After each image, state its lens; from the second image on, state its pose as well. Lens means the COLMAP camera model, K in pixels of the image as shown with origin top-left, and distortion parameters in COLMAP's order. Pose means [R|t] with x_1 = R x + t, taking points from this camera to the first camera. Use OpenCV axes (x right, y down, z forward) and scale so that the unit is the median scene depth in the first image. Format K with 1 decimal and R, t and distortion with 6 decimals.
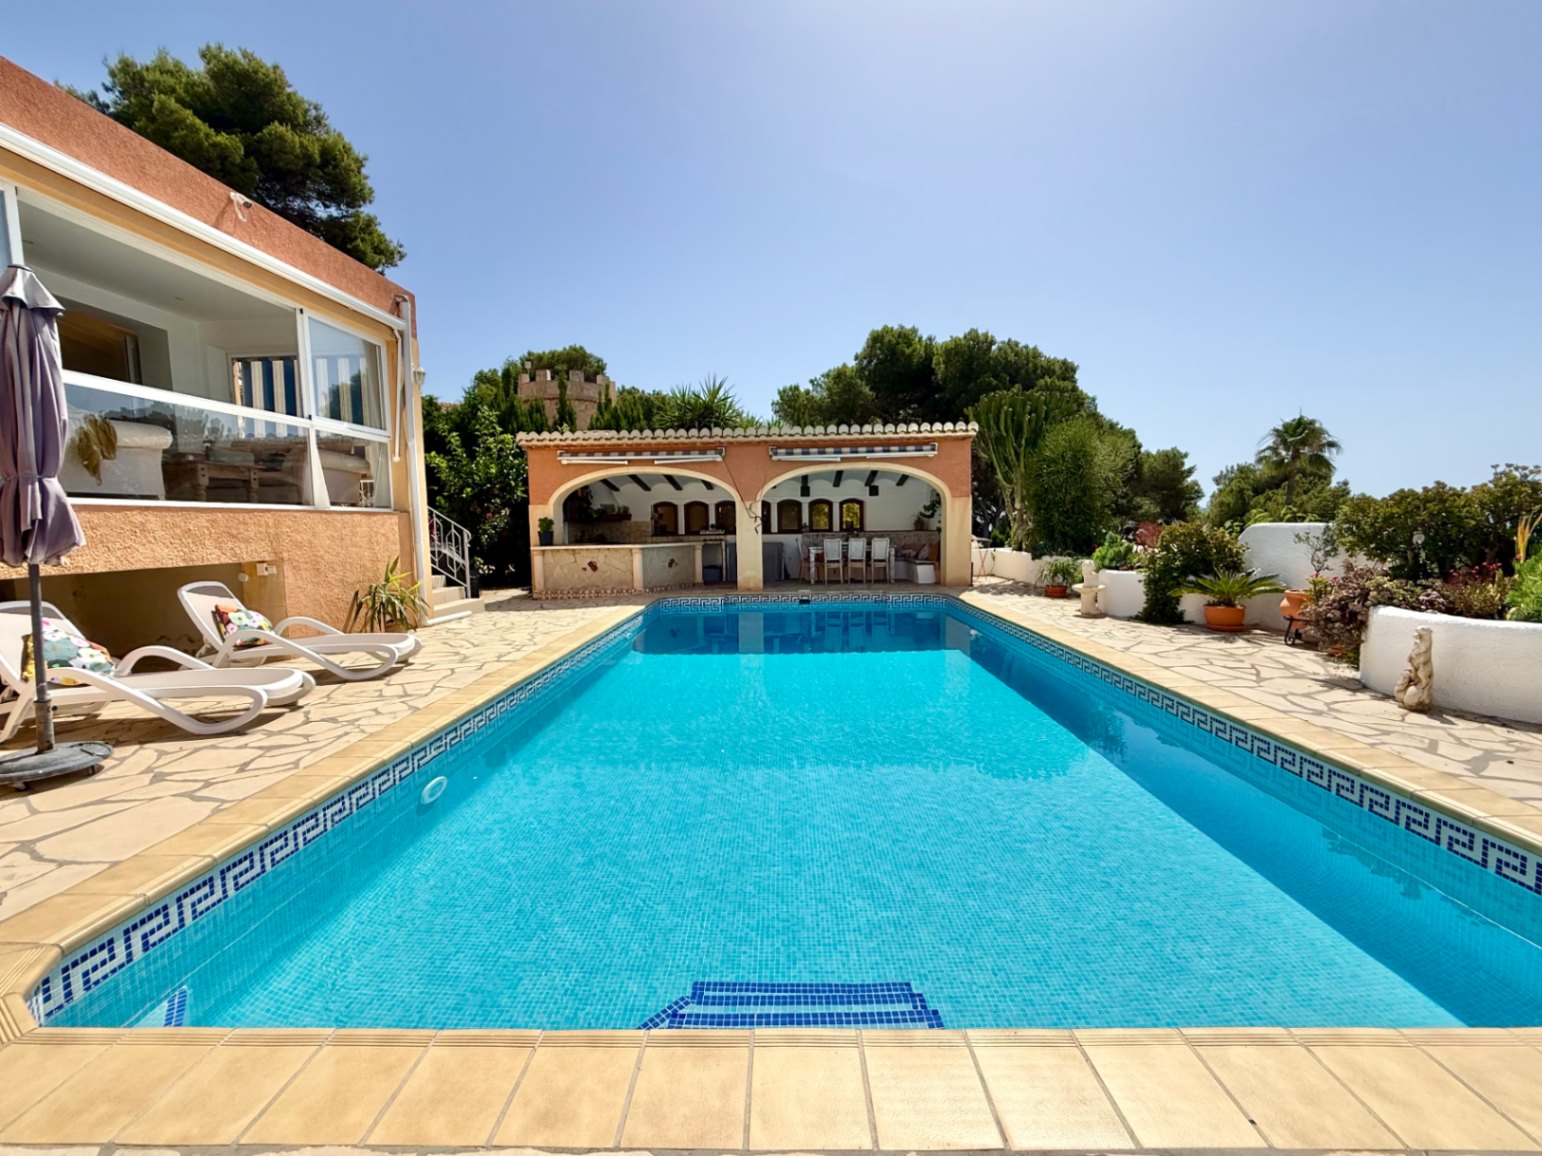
lens RADIAL K [[640.9, 0, 766.0], [0, 640.9, 575.9], [0, 0, 1]] dist [0.003807, 0.000348]
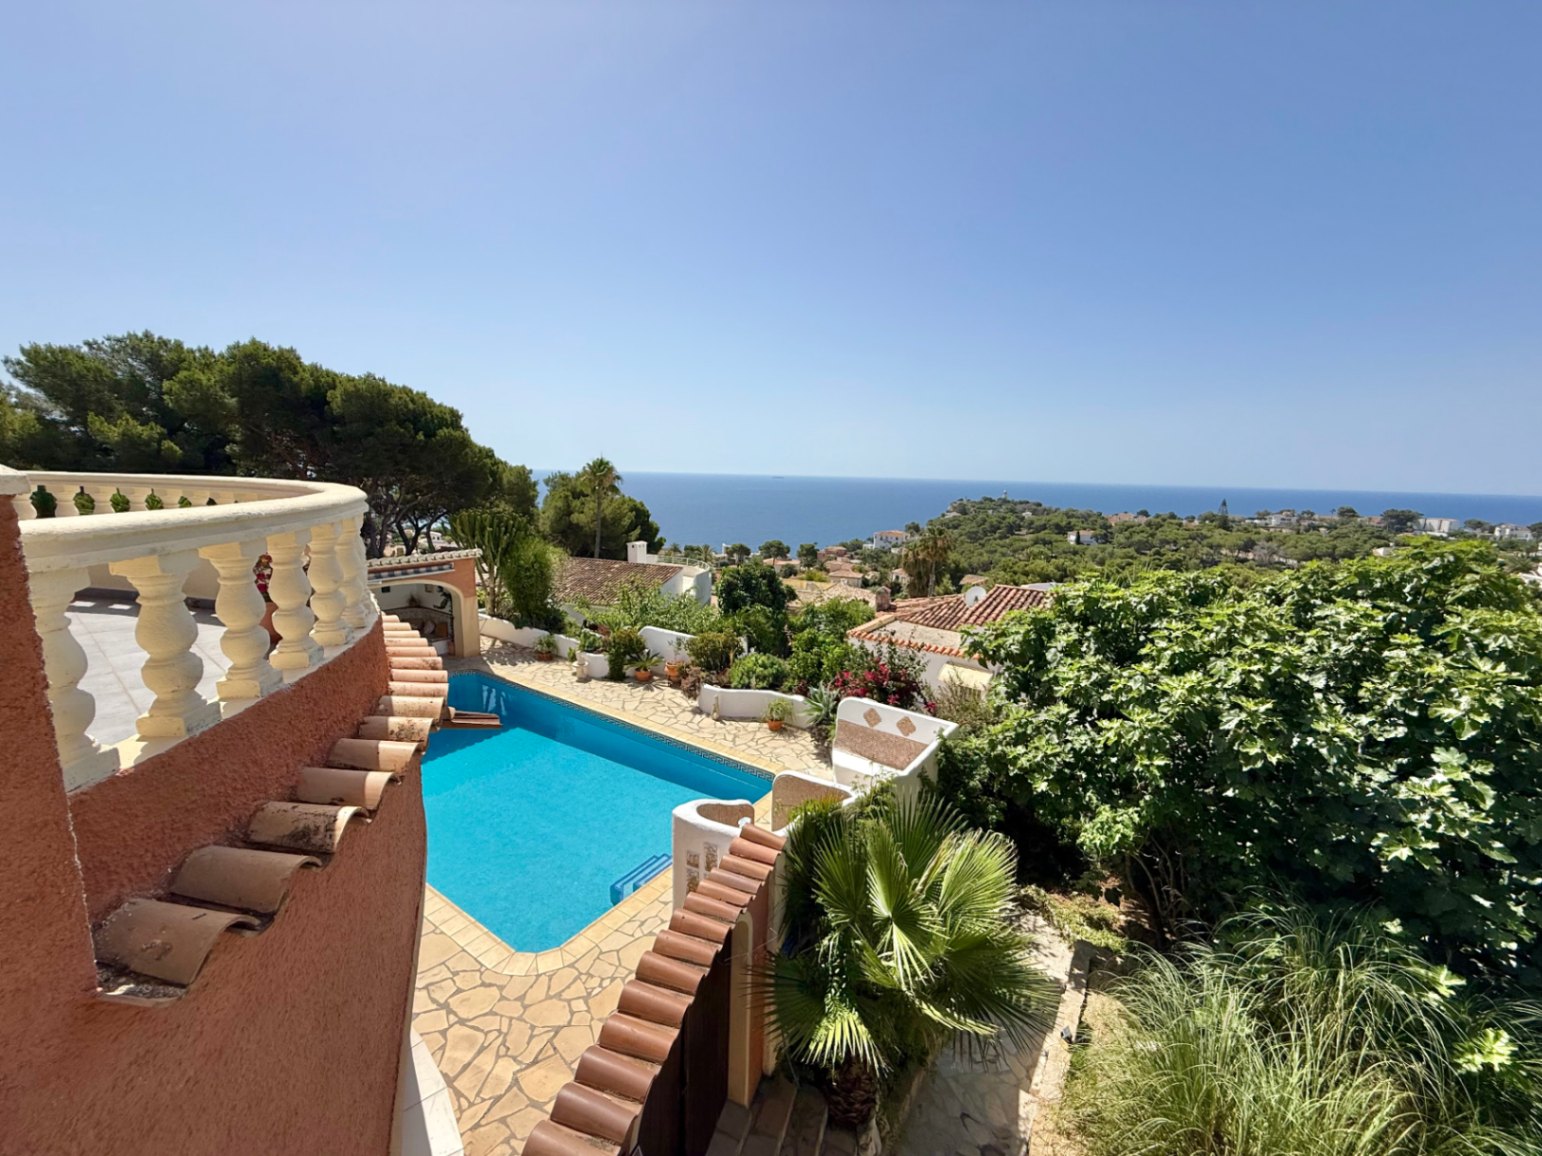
lens RADIAL K [[619.2, 0, 768.5], [0, 619.2, 578.2], [0, 0, 1]] dist [-0.002881, 0.000378]
pose [[0.544952, -0.117145, 0.830243, -0.206020], [0.037767, 0.992616, 0.115266, -0.128037], [-0.837616, -0.031459, 0.545353, -0.137620]]
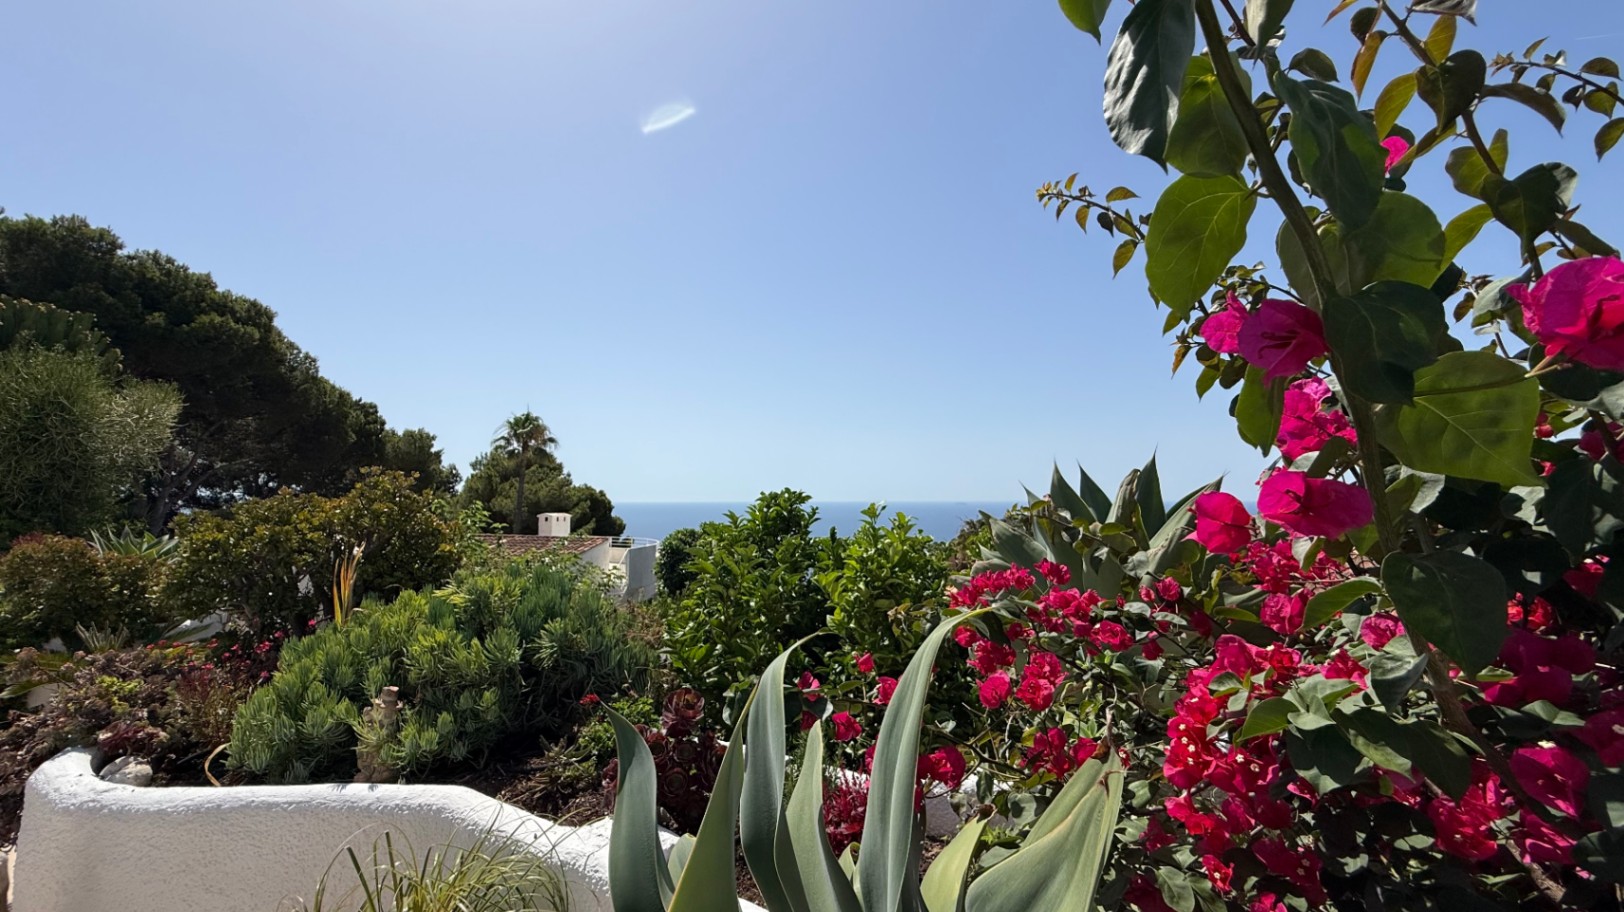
lens RADIAL K [[642.3, 0, 817.2], [0, 642.3, 459.2], [0, 0, 1]] dist [0.000911, 0.000026]
pose [[0.495153, 0.067100, 0.866211, 0.135934], [0.064711, 0.991395, -0.113787, -0.011861], [-0.866393, 0.112395, 0.486550, 0.045596]]
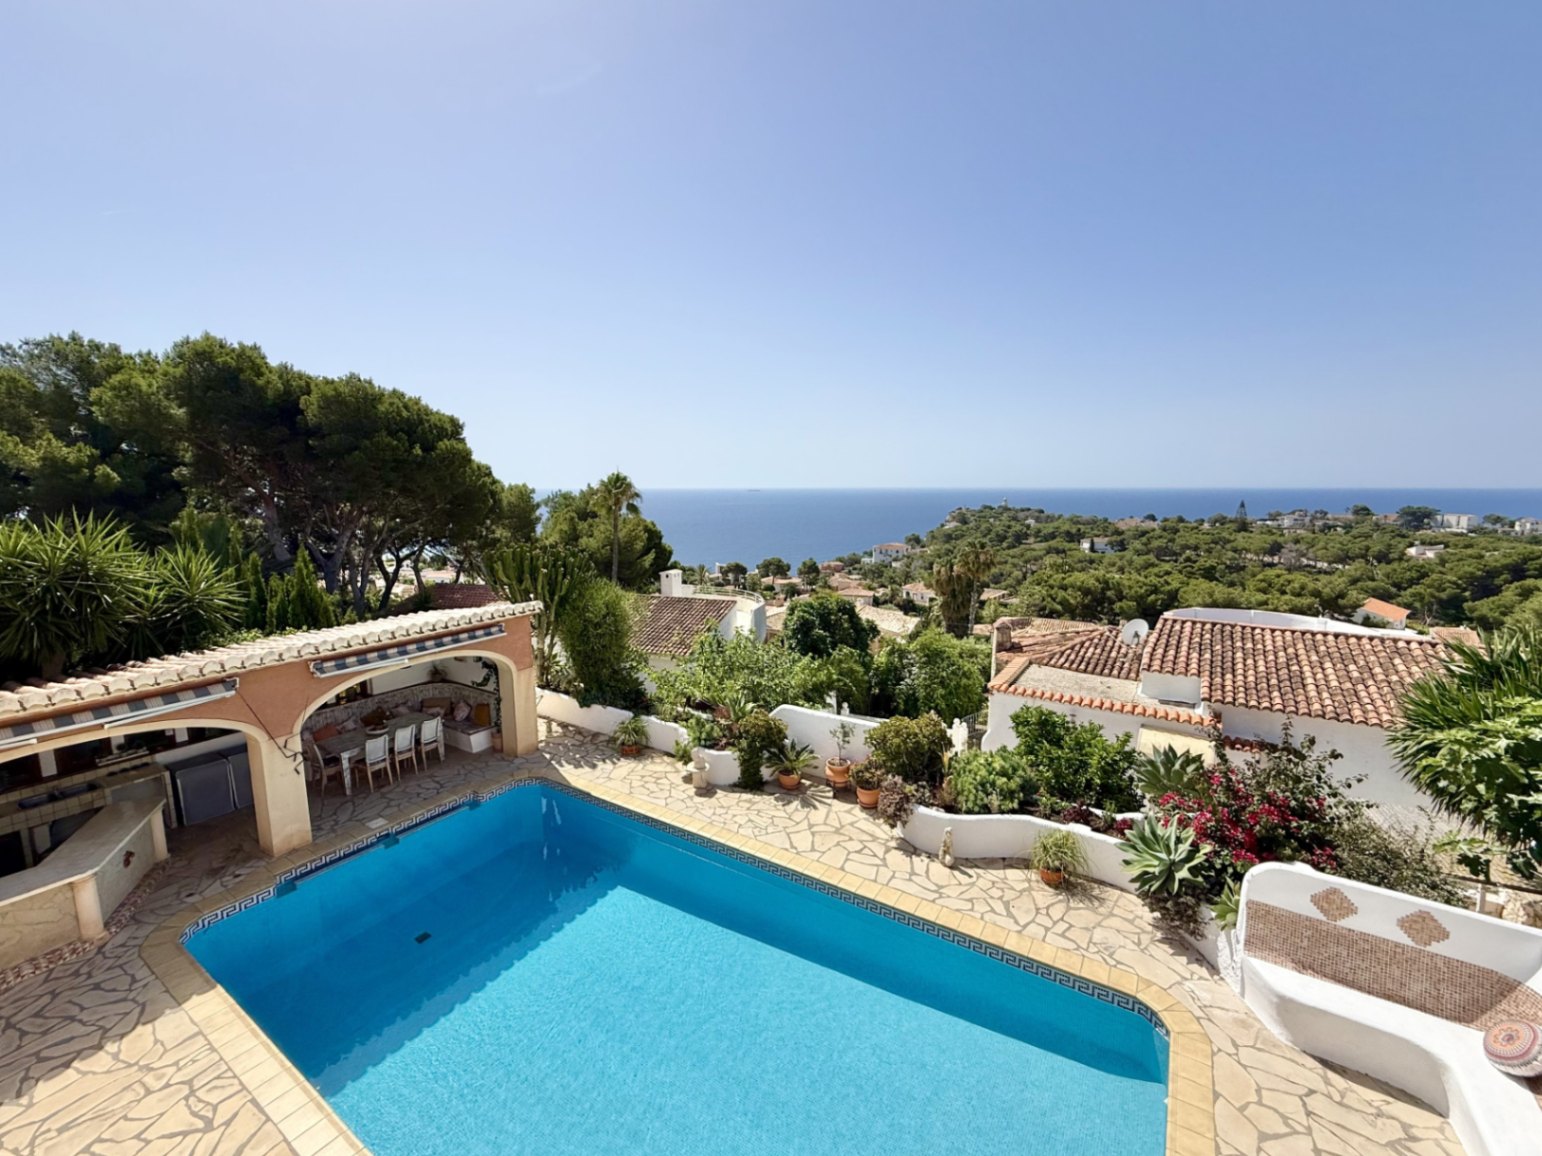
lens RADIAL K [[651.2, 0, 766.4], [0, 651.2, 579.8], [0, 0, 1]] dist [-0.002495, -0.000369]
pose [[0.527424, -0.111982, 0.842190, -0.147568], [0.065648, 0.993683, 0.091013, -0.141492], [-0.847062, 0.007286, 0.531444, 0.054697]]
